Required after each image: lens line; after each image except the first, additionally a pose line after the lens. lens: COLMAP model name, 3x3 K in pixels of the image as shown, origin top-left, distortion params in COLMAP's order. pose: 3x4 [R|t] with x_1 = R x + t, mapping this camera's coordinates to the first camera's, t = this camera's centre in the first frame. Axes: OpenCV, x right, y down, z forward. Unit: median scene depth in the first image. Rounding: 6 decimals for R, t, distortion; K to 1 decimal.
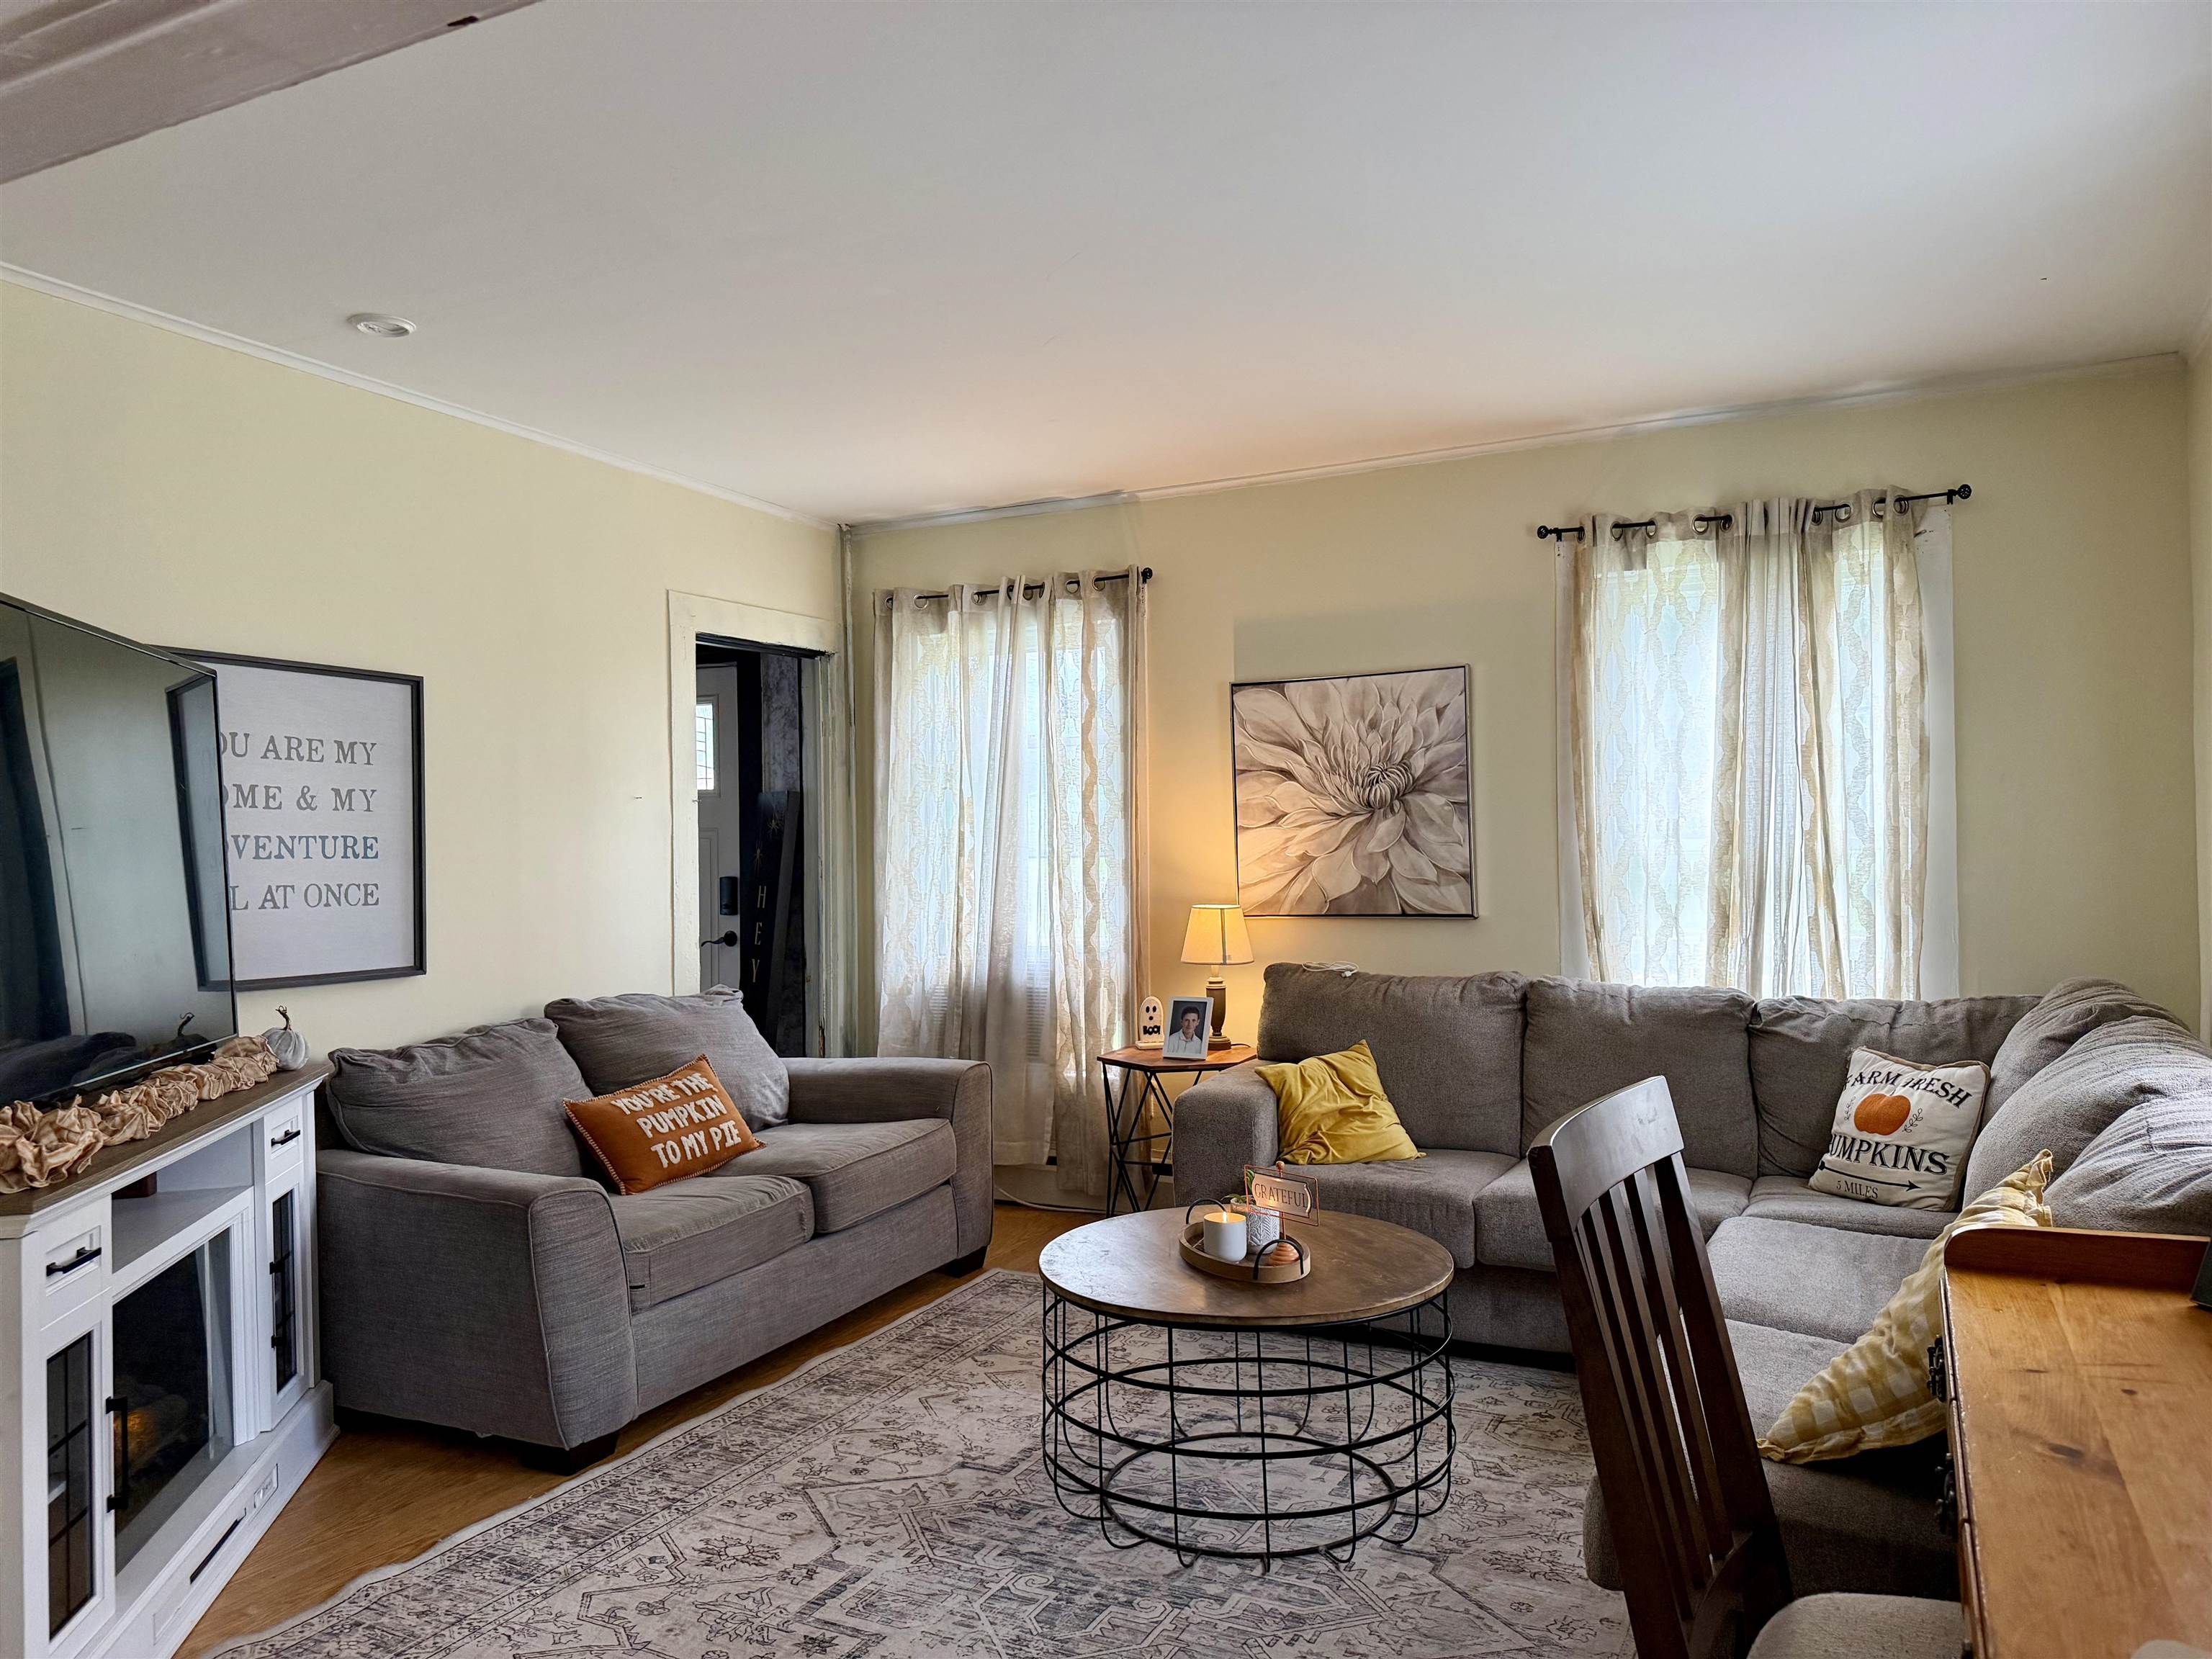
lens RADIAL K [[1549.0, 0, 1082.4], [0, 1549.0, 846.2], [0, 0, 1]] dist [0.072492, -0.104394]
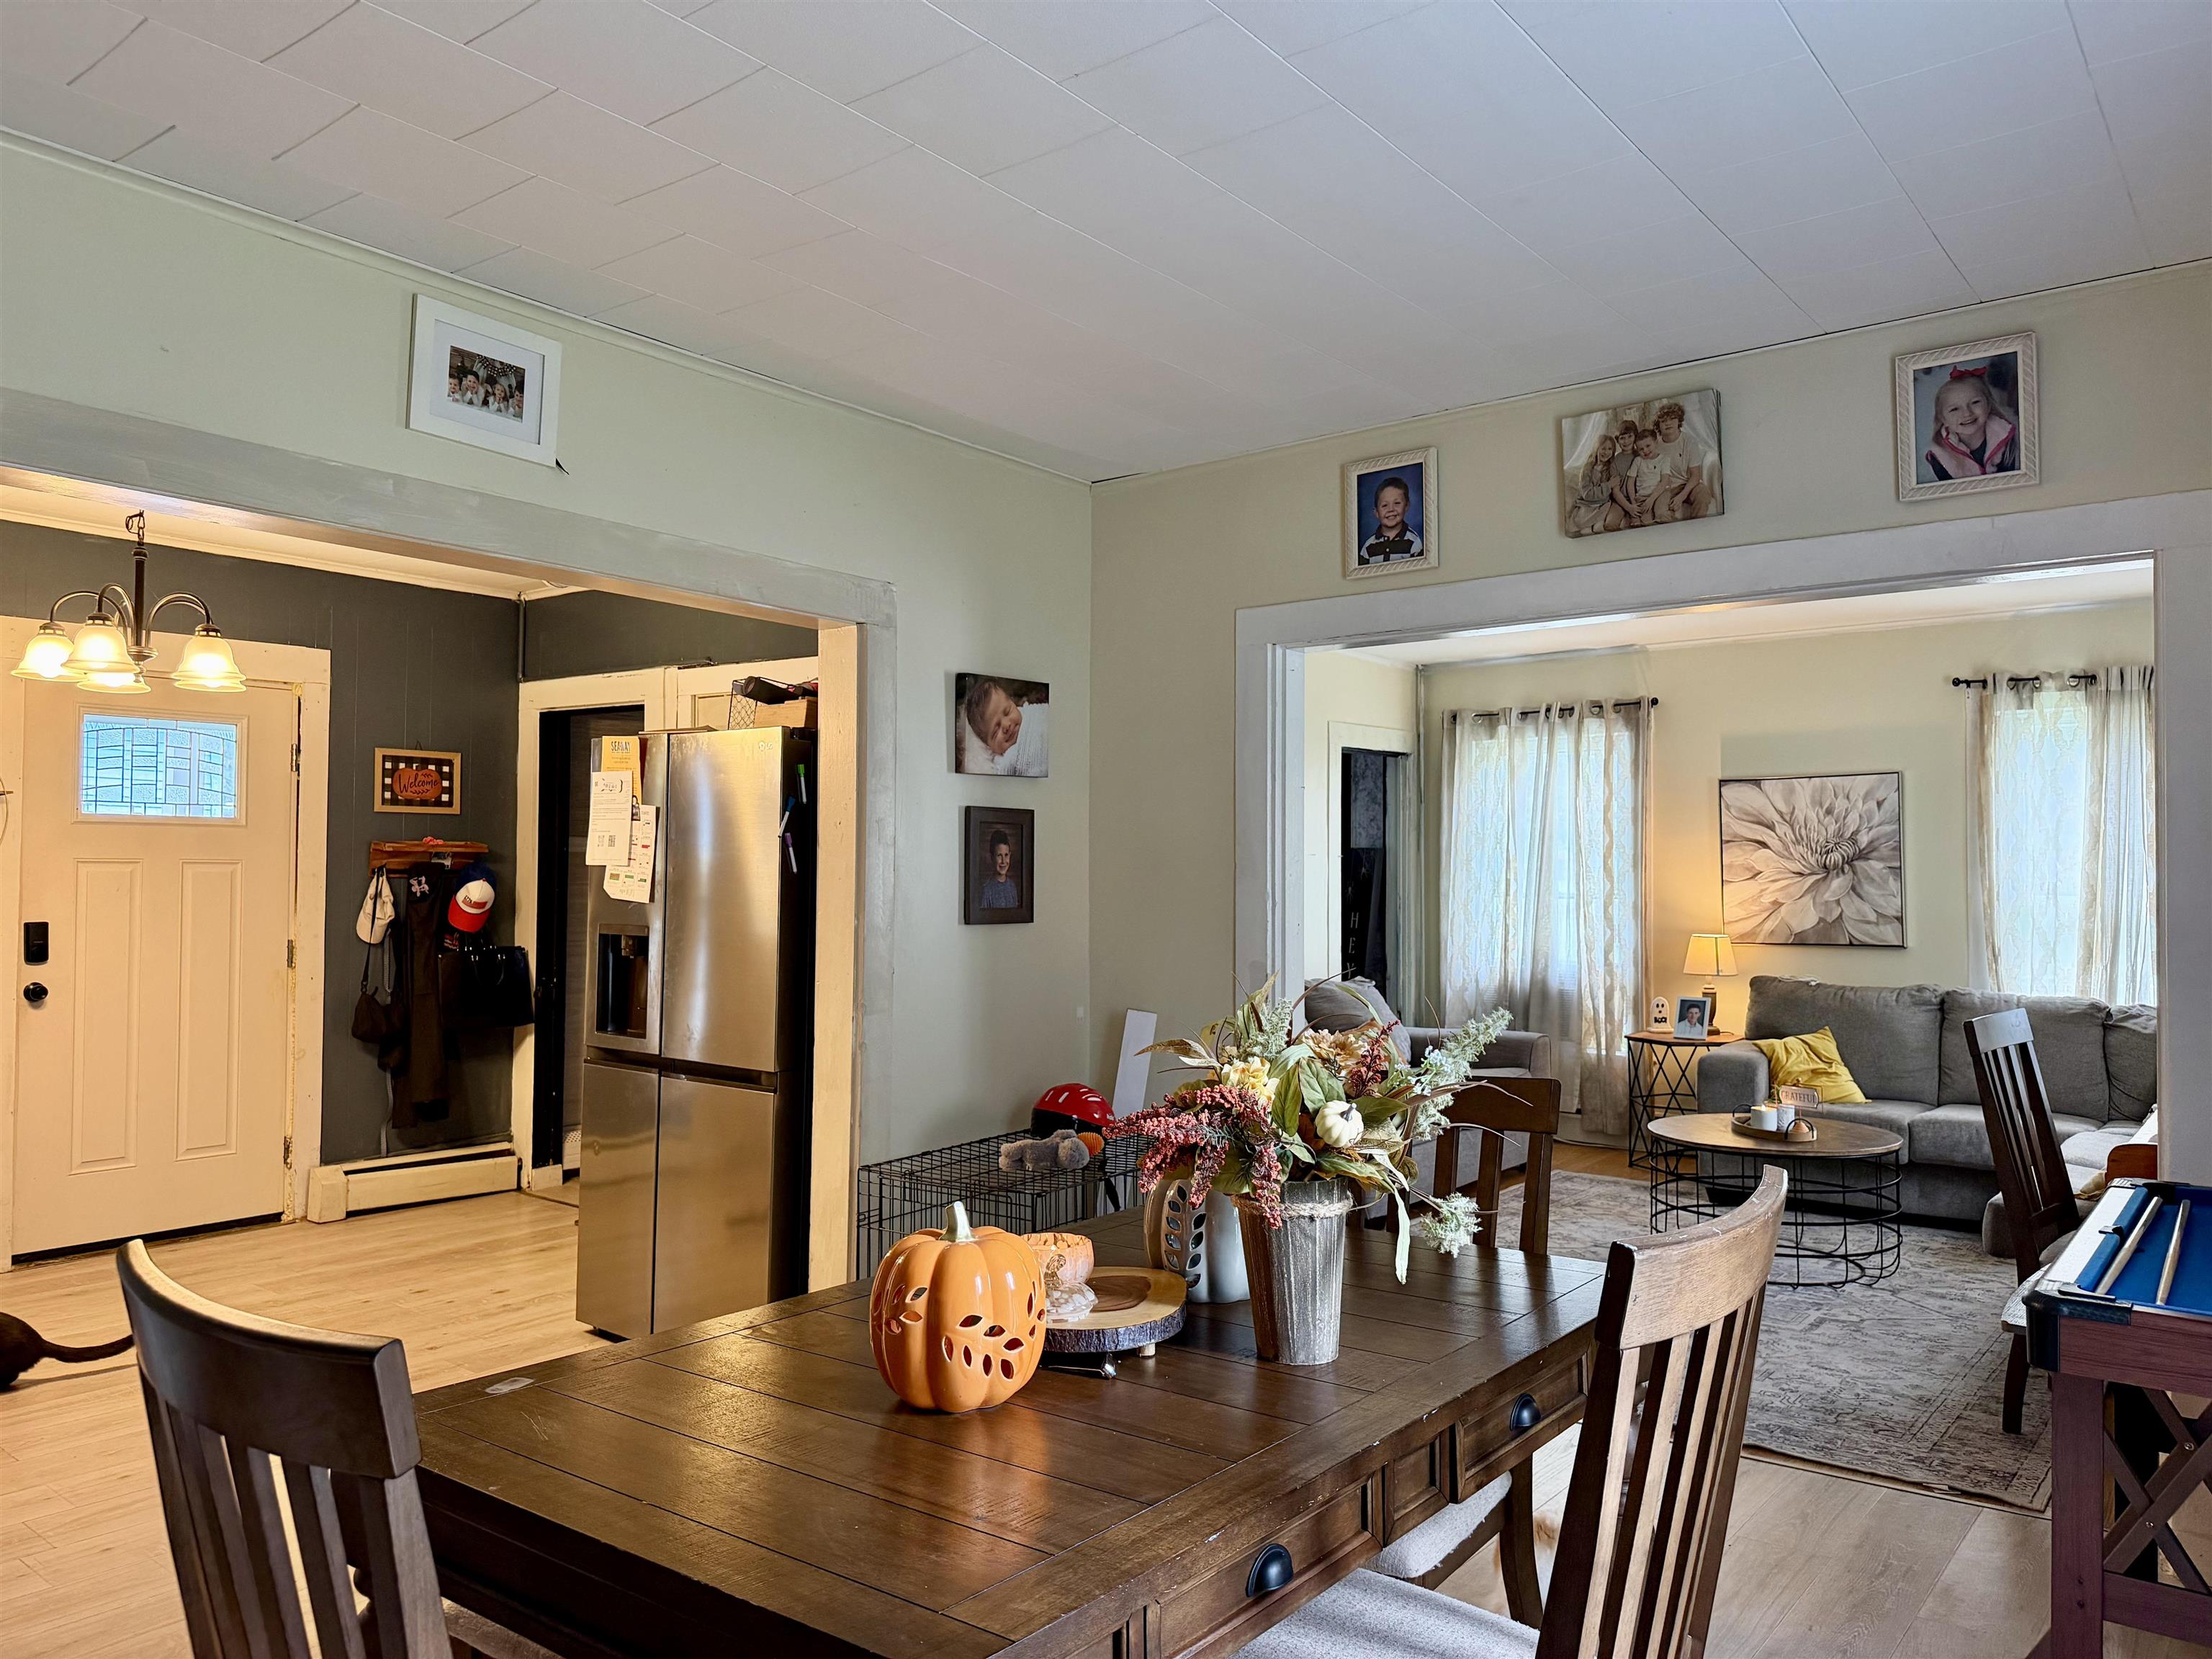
lens RADIAL K [[1549.0, 0, 1117.1], [0, 1549.0, 848.1], [0, 0, 1]] dist [0.072492, -0.104394]
pose [[0.981004, 0.010795, -0.193686, -0.204640], [-0.013429, 0.999834, -0.012292, -0.020411], [0.193521, 0.014659, 0.980987, -0.633174]]
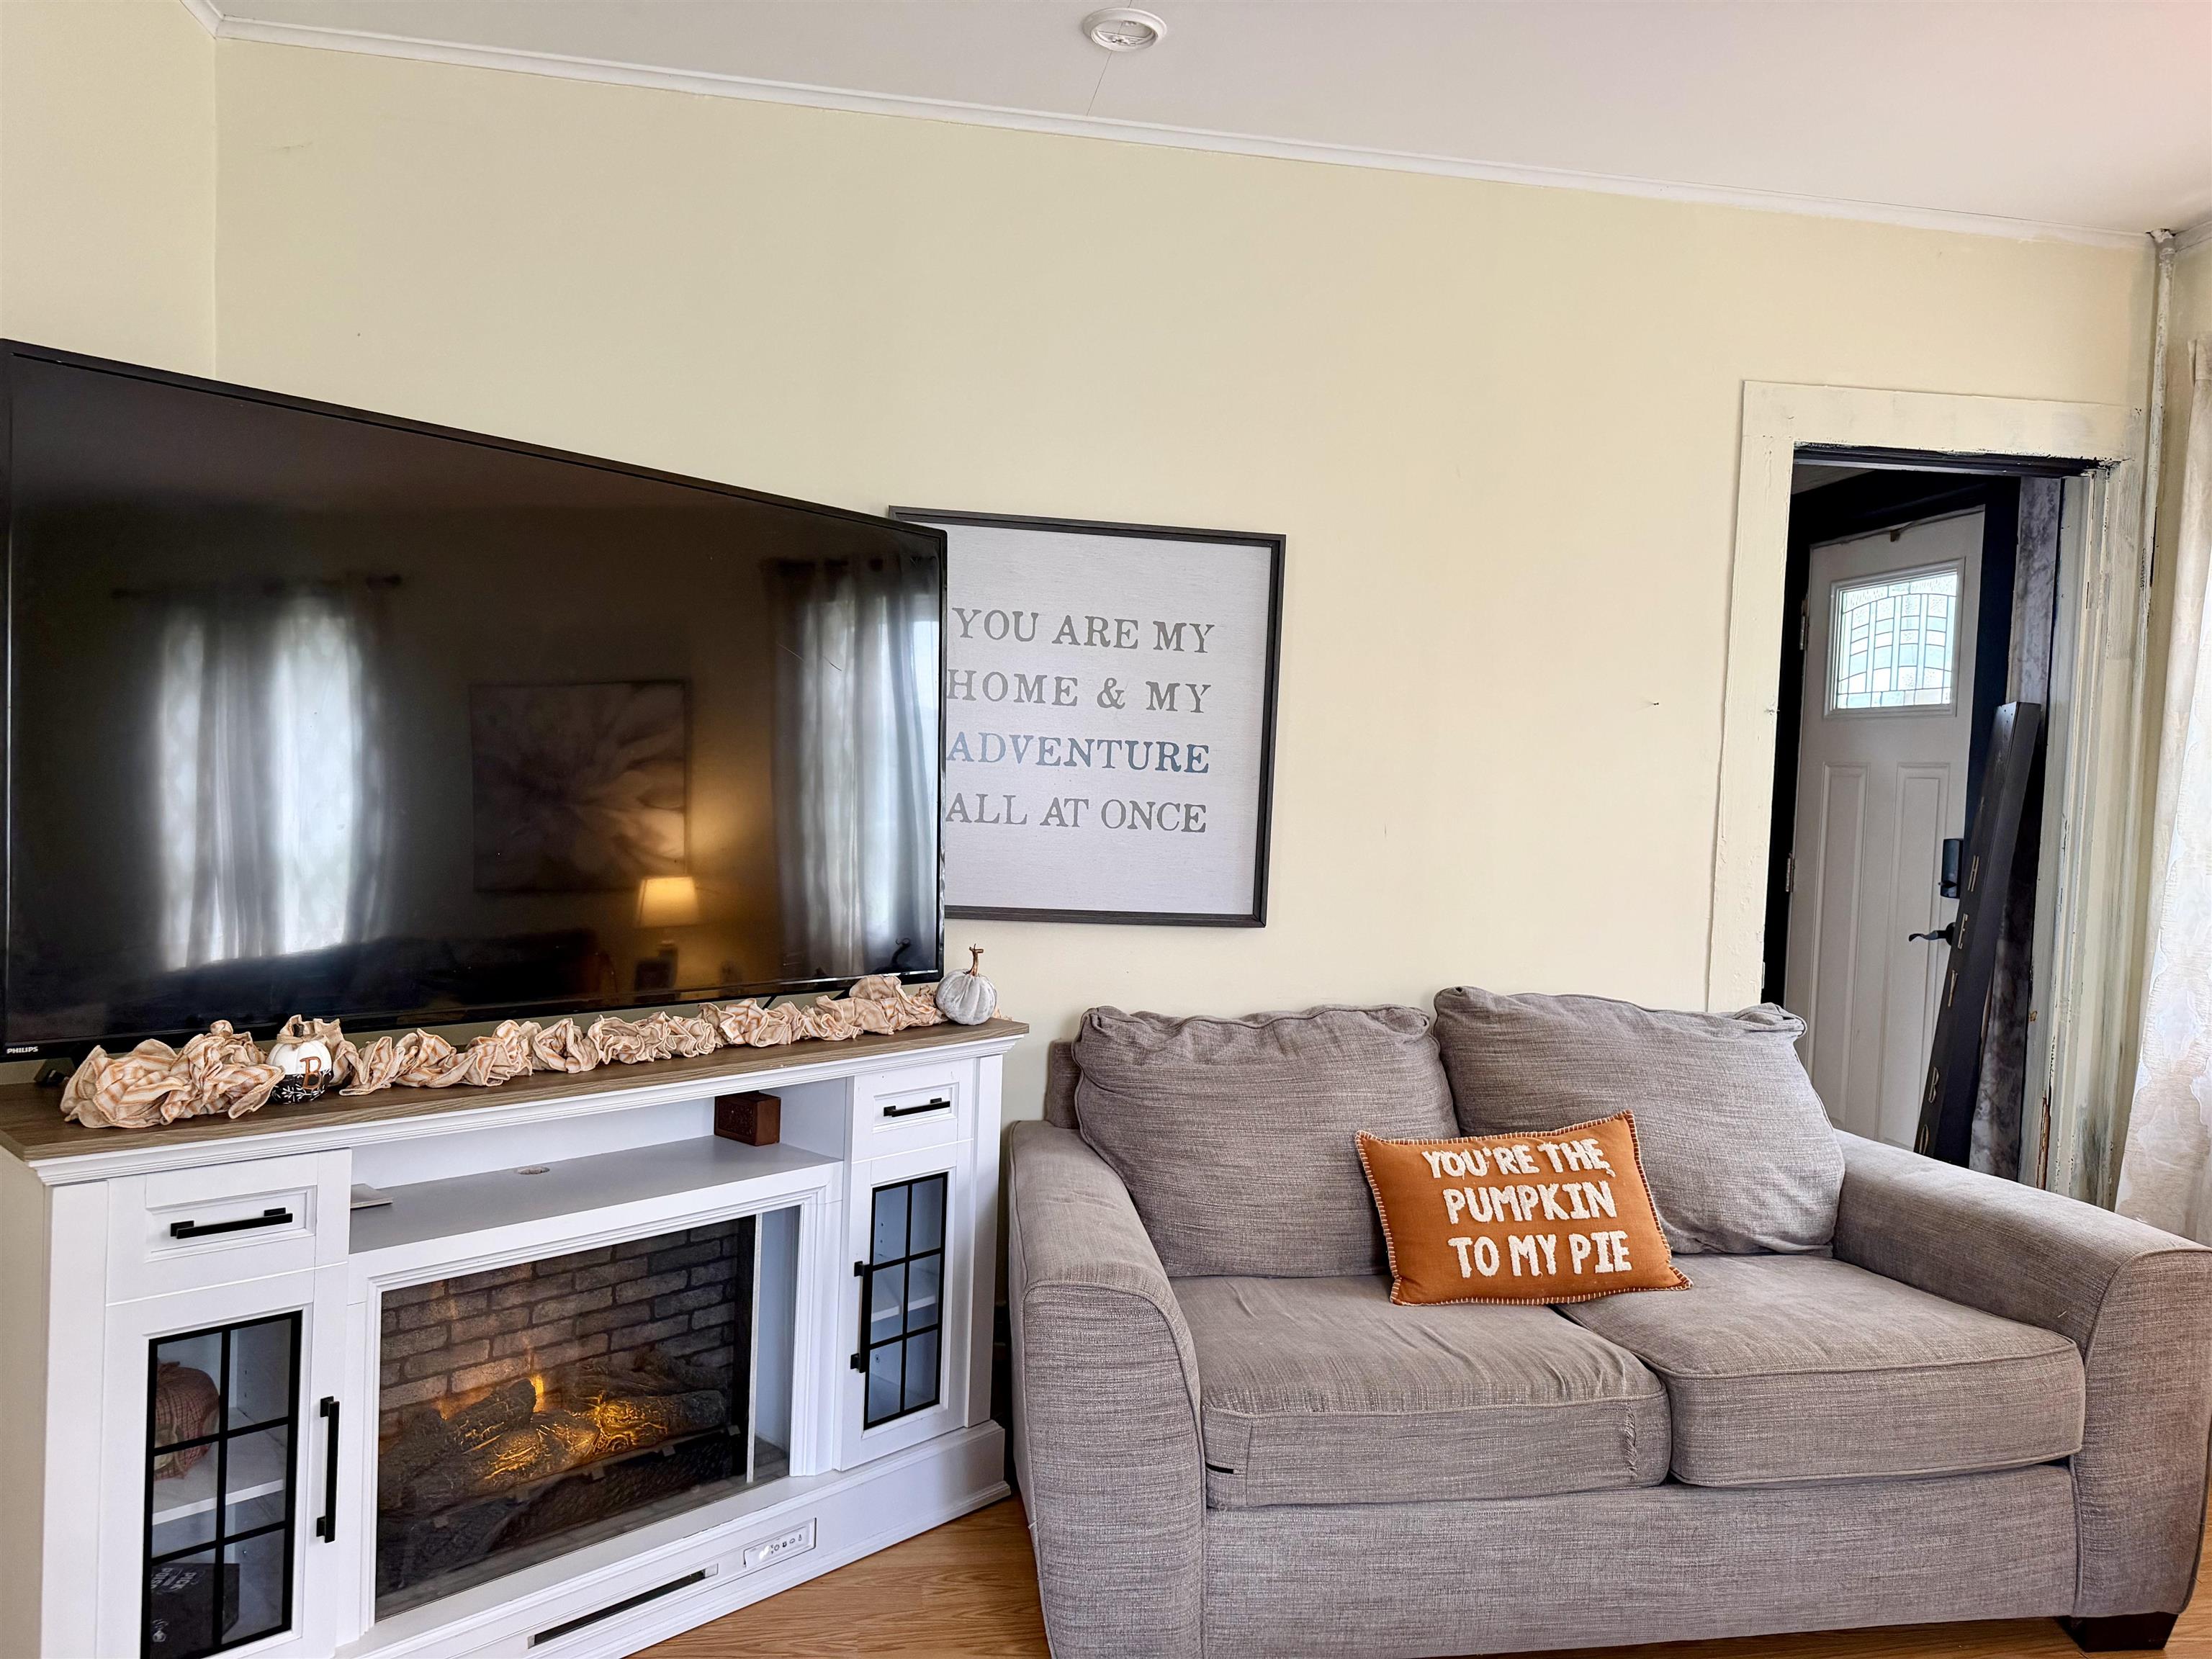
lens RADIAL K [[1549.0, 0, 1092.0], [0, 1549.0, 841.0], [0, 0, 1]] dist [0.072492, -0.104394]
pose [[0.573051, 0.075585, -0.816027, 0.145618], [-0.046943, 0.997130, 0.059395, -0.001460], [0.818174, 0.004271, 0.574954, 0.494305]]
